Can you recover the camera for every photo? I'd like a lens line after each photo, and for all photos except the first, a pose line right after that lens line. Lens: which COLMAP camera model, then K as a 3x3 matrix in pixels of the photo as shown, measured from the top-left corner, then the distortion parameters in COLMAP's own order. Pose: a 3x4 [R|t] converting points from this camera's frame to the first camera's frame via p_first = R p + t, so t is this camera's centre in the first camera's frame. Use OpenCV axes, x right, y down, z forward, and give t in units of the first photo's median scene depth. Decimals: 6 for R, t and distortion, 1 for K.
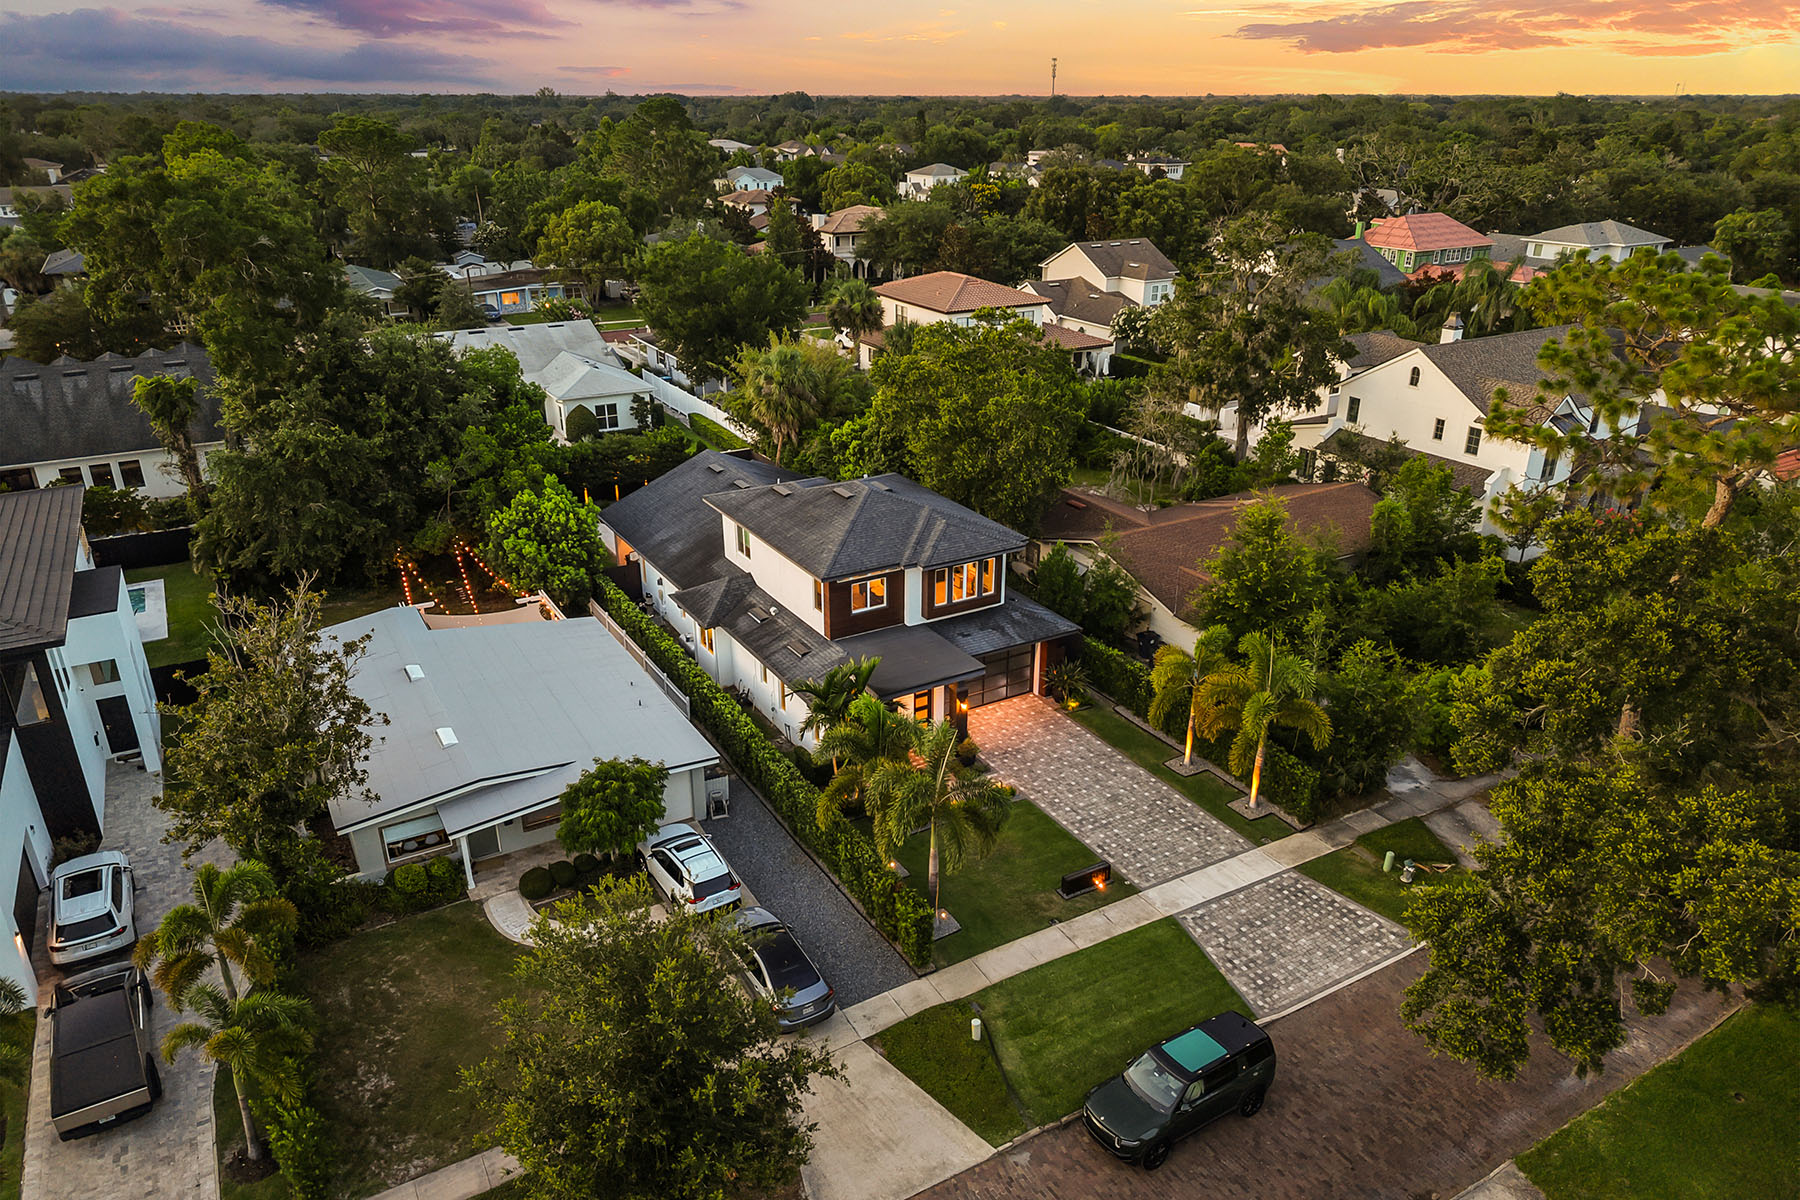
lens RADIAL K [[1211.8, 0, 900.0], [0, 1211.8, 600.0], [0, 0, 1]] dist [0.007501, 0.000925]
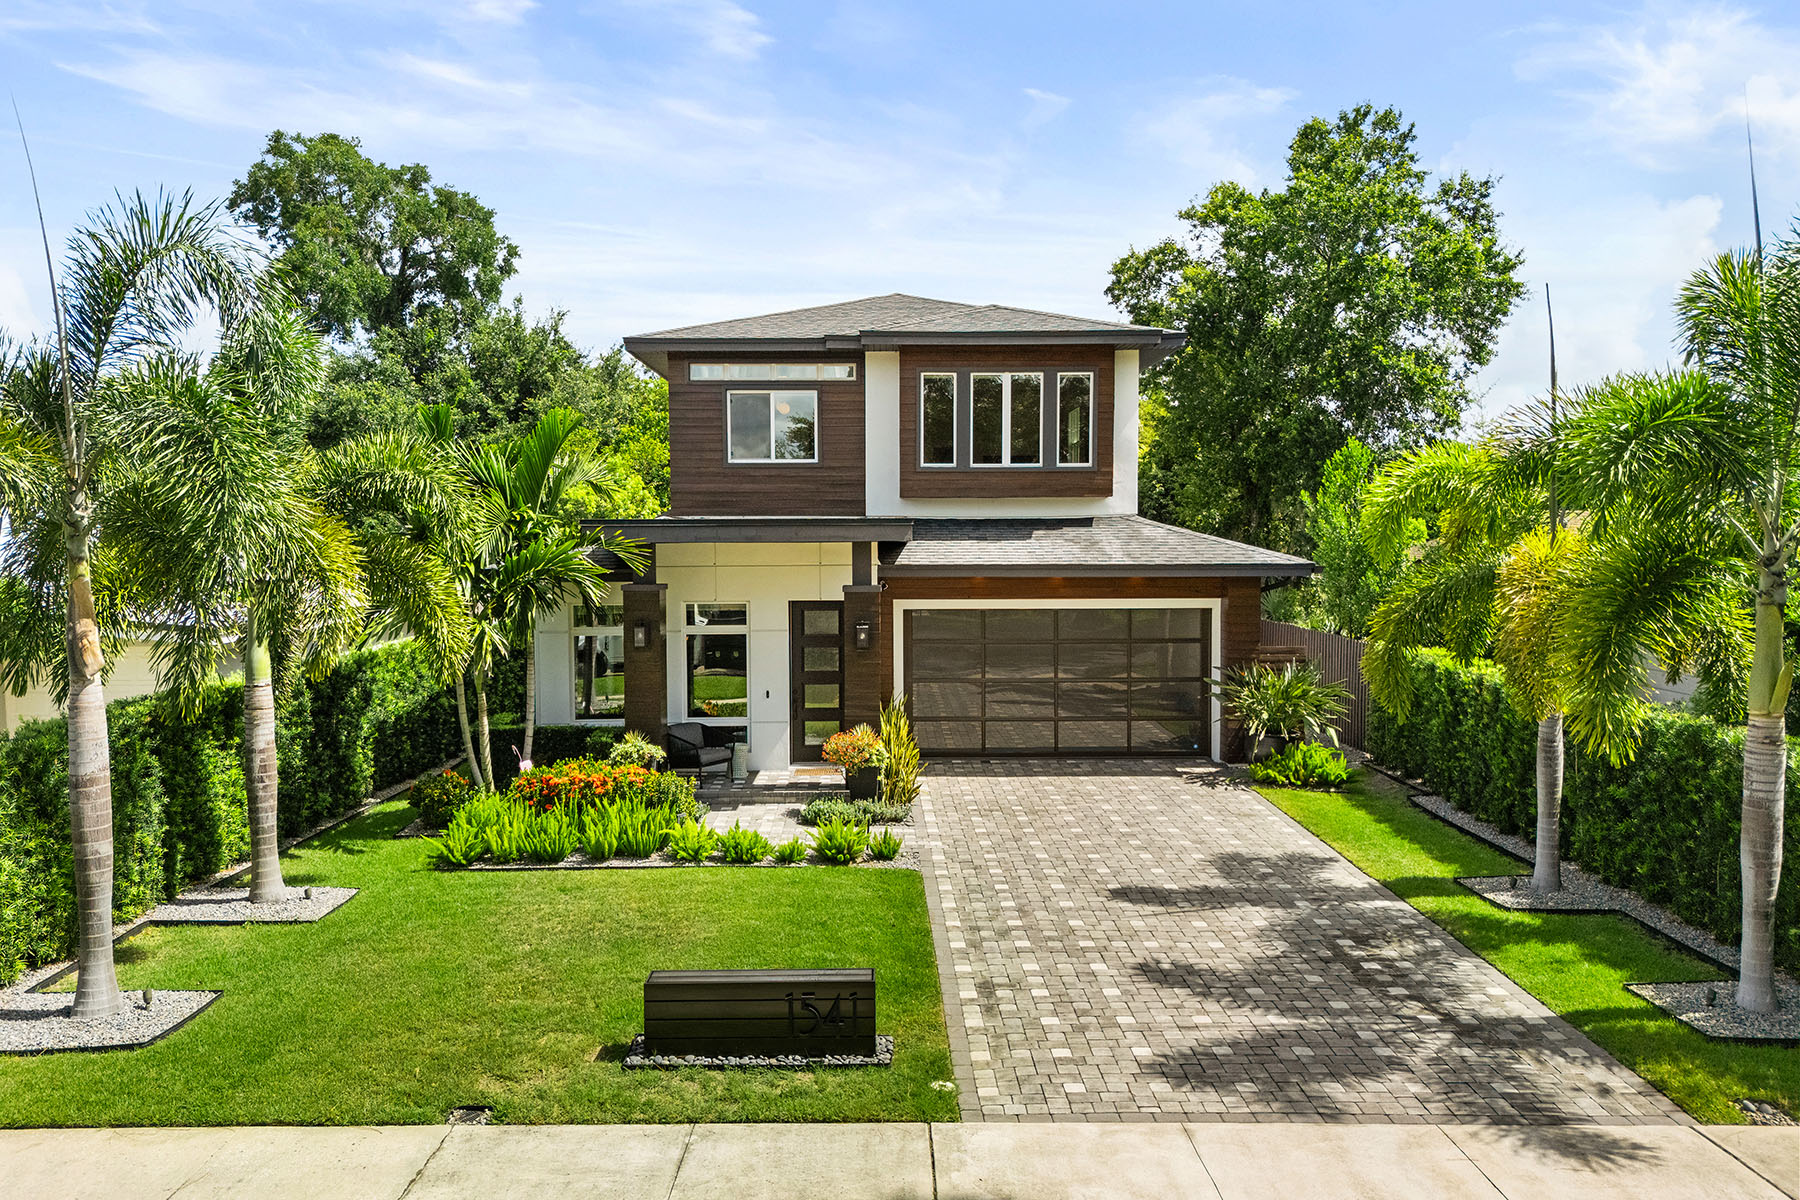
lens RADIAL K [[1324.6, 0, 897.8], [0, 1324.6, 572.6], [0, 0, 1]] dist [0.071824, -0.078929]
pose [[0.870174, 0.011218, -0.492617, 0.237939], [-0.186459, 0.932895, -0.308123, 0.176586], [0.456104, 0.359973, 0.813873, 0.603634]]
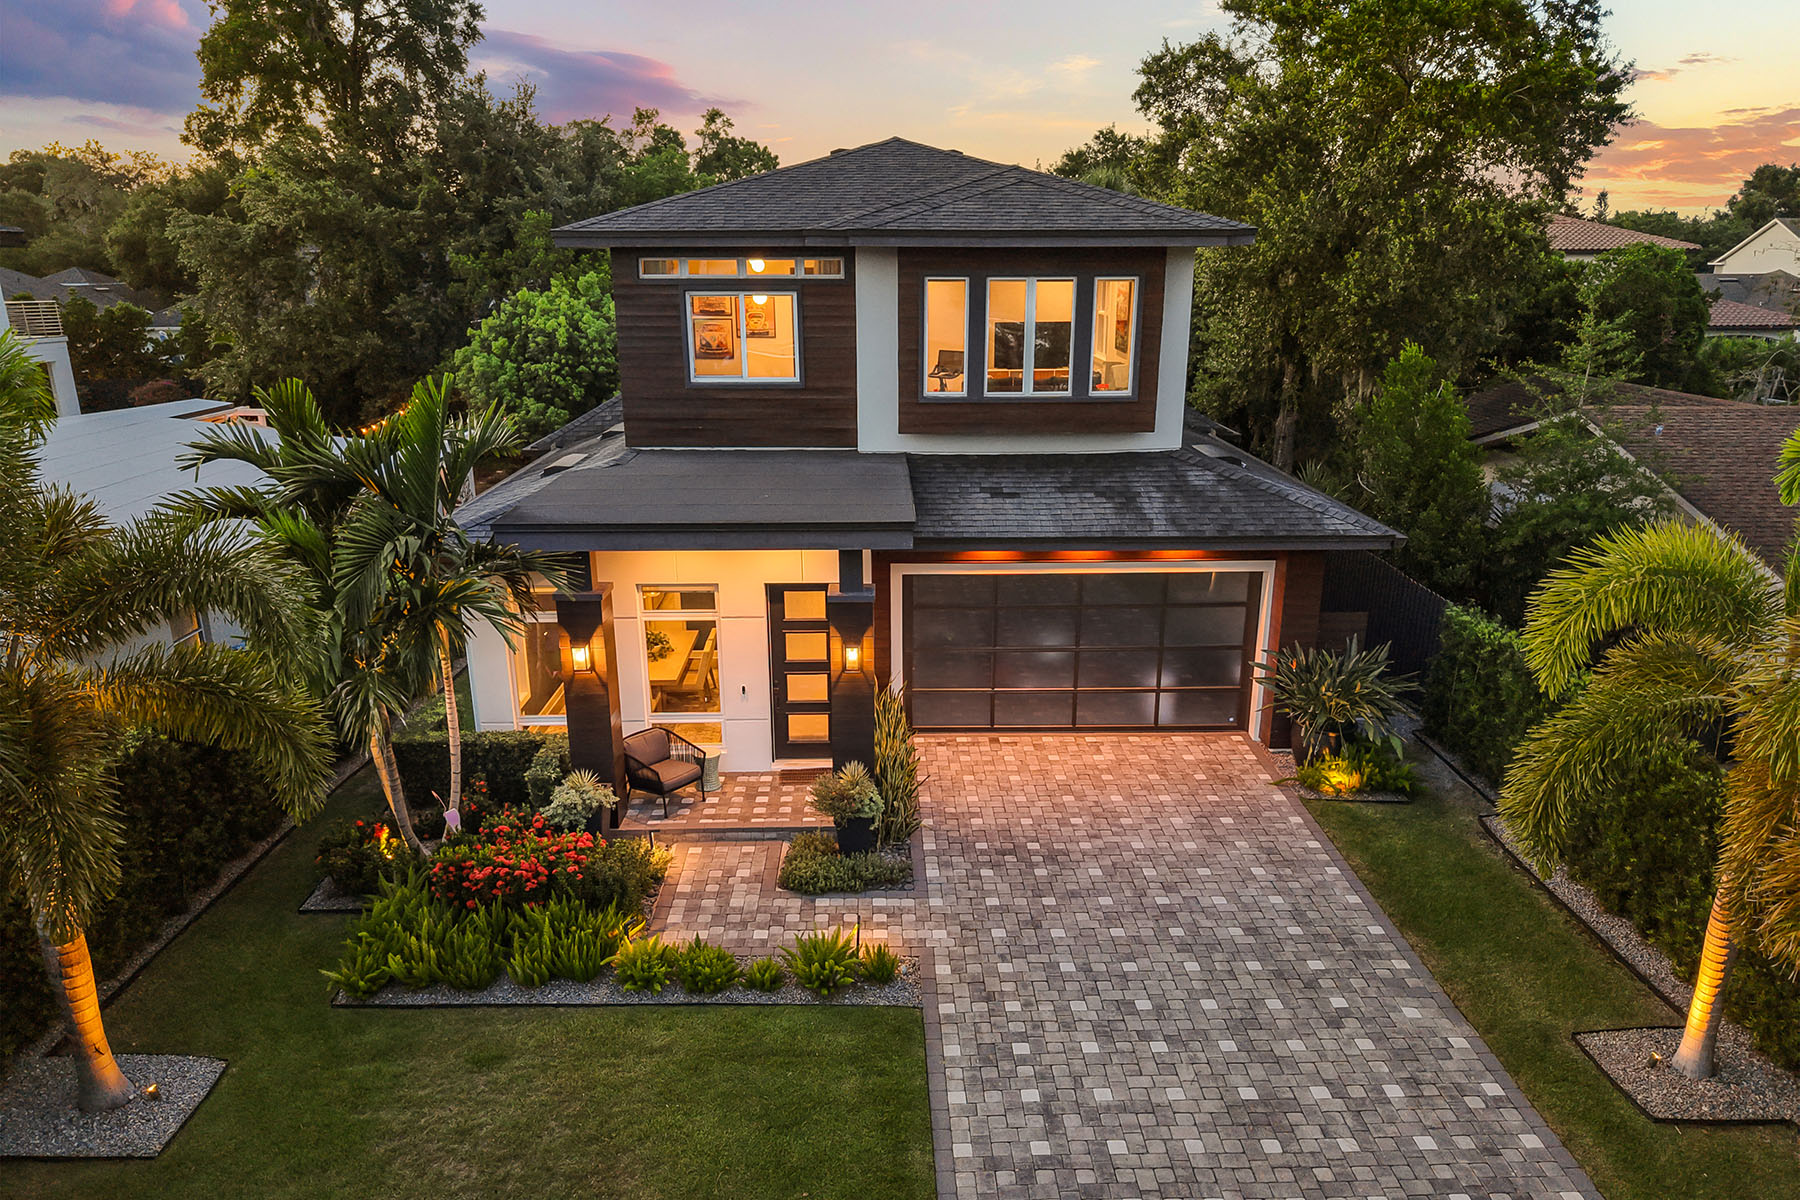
lens RADIAL K [[1224.9, 0, 905.3], [0, 1224.9, 633.6], [0, 0, 1]] dist [-0.000334, 0.000172]
pose [[0.873199, 0.140852, -0.466566, 0.187351], [-0.189309, 0.980180, -0.058392, 0.089278], [0.449094, 0.139313, 0.882557, 0.664933]]
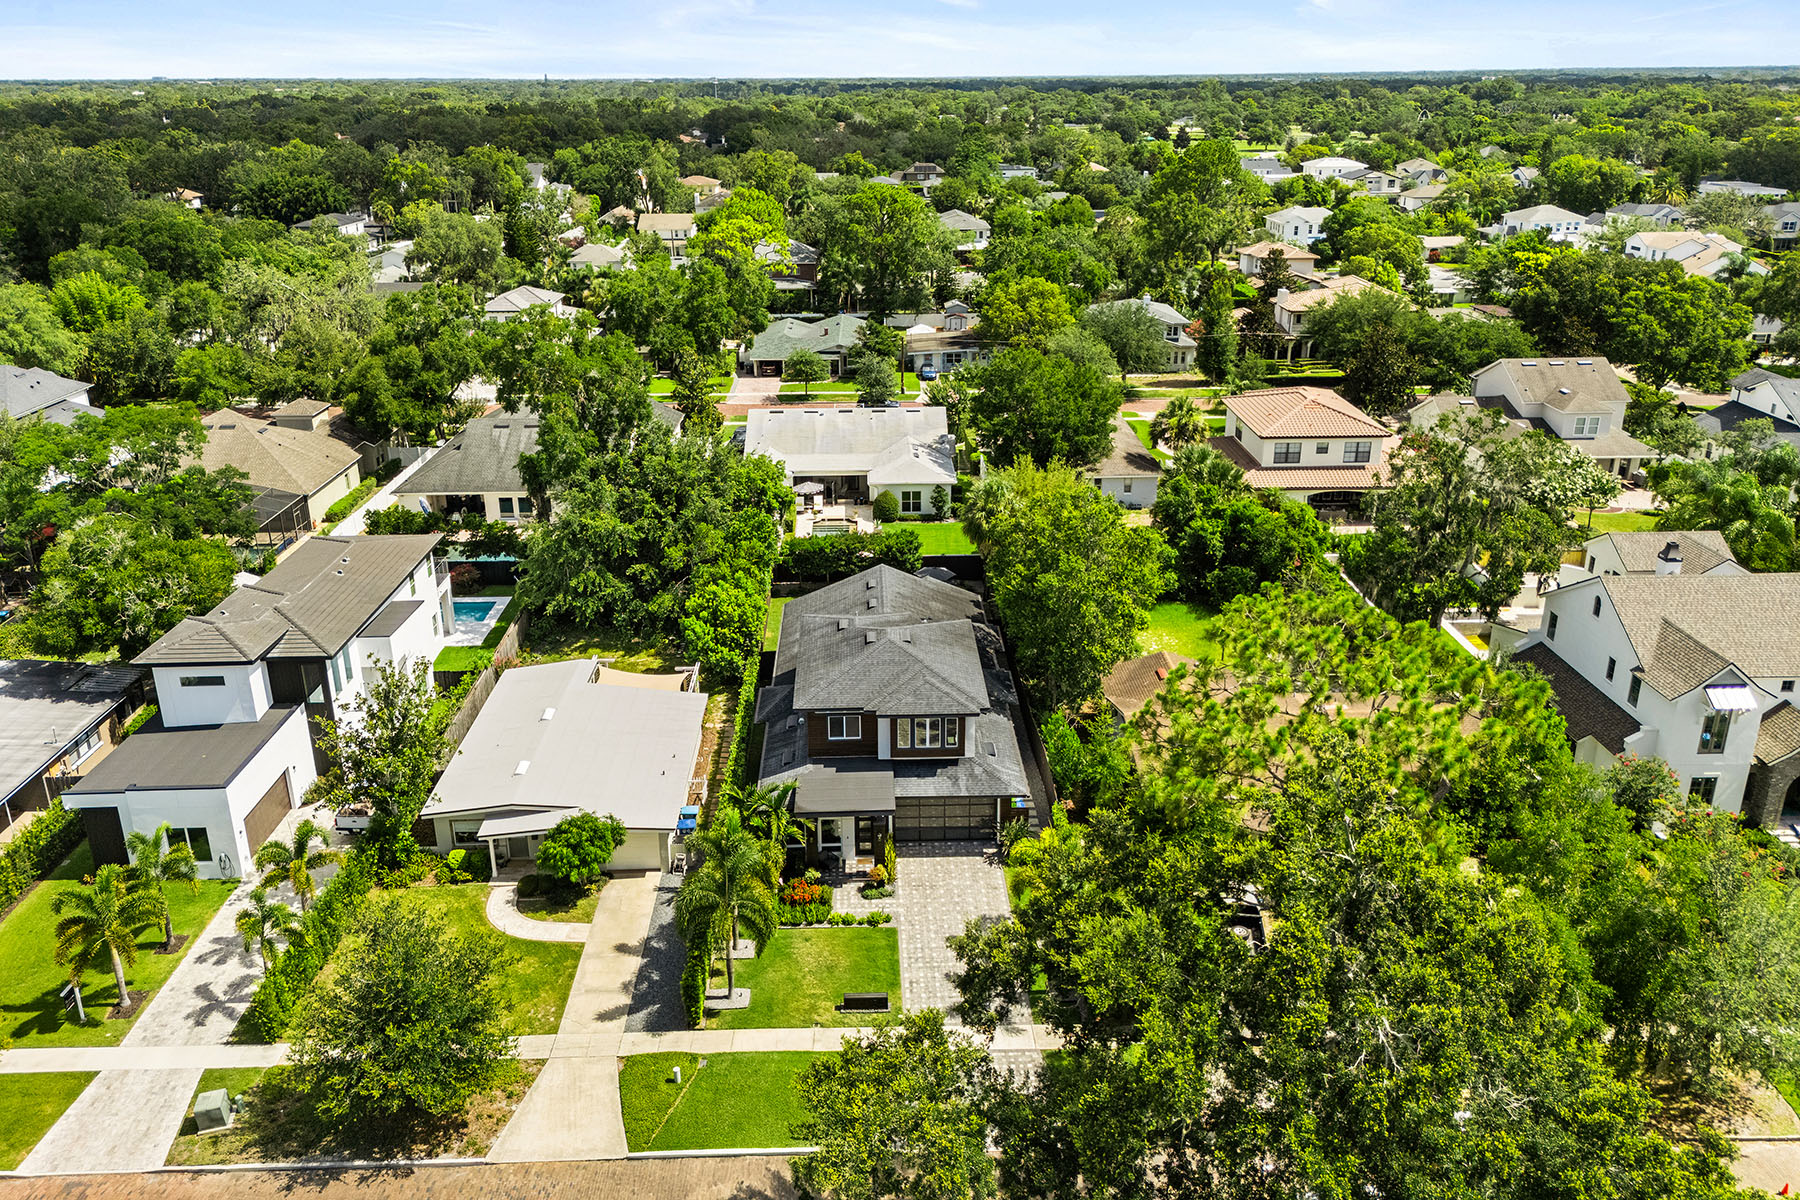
lens RADIAL K [[1321.2, 0, 890.2], [0, 1321.2, 533.2], [0, 0, 1]] dist [0.073101, -0.082176]
pose [[0.875275, 0.147899, -0.460455, 0.570805], [-0.177161, 0.983964, -0.020712, -0.169077], [0.450008, 0.099703, 0.887441, -0.187685]]
